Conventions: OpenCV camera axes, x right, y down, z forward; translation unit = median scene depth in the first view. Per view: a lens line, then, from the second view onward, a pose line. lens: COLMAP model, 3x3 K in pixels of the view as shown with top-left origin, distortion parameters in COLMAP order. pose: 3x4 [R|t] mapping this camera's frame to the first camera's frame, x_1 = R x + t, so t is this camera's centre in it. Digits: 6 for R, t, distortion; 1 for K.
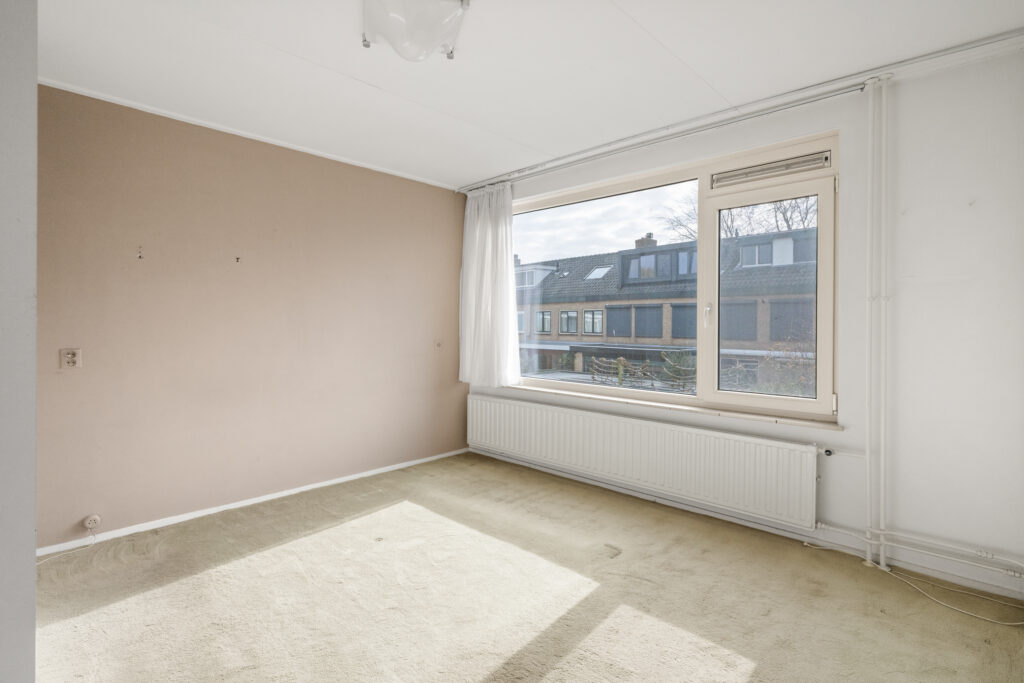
lens RADIAL K [[496.3, 0, 517.1], [0, 496.3, 336.0], [0, 0, 1]] dist [0.001383, 0.000093]
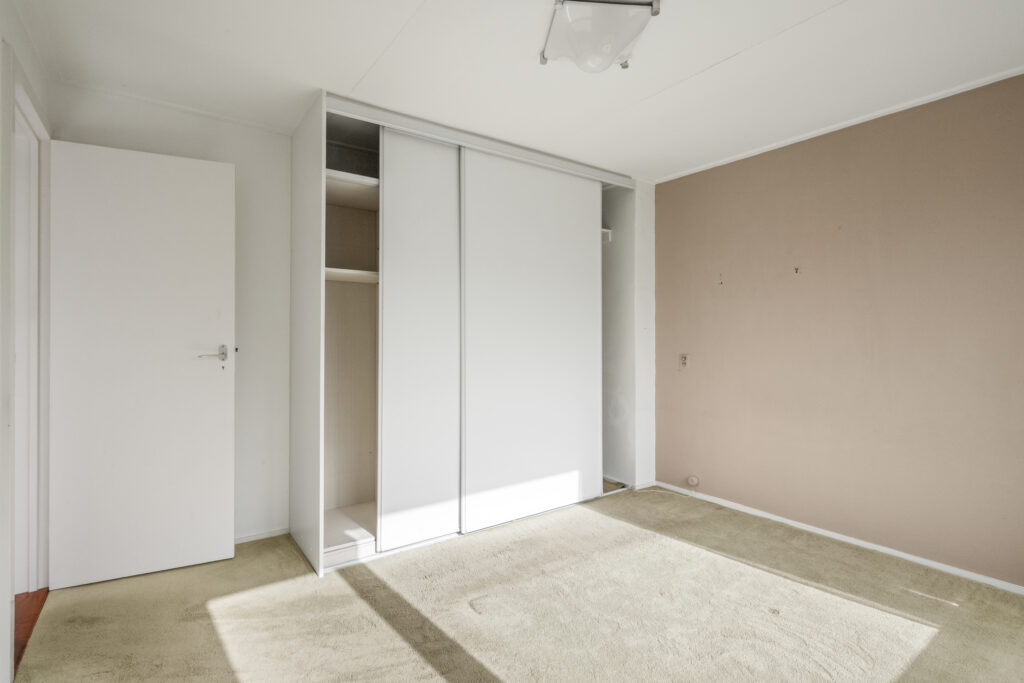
lens RADIAL K [[496.3, 0, 516.8], [0, 496.3, 338.8], [0, 0, 1]] dist [0.001383, 0.000093]
pose [[-0.177013, 0.004231, -0.984199, 0.279068], [-0.028245, 0.999557, 0.009378, -0.008295], [0.983803, 0.029459, -0.176815, 0.358211]]
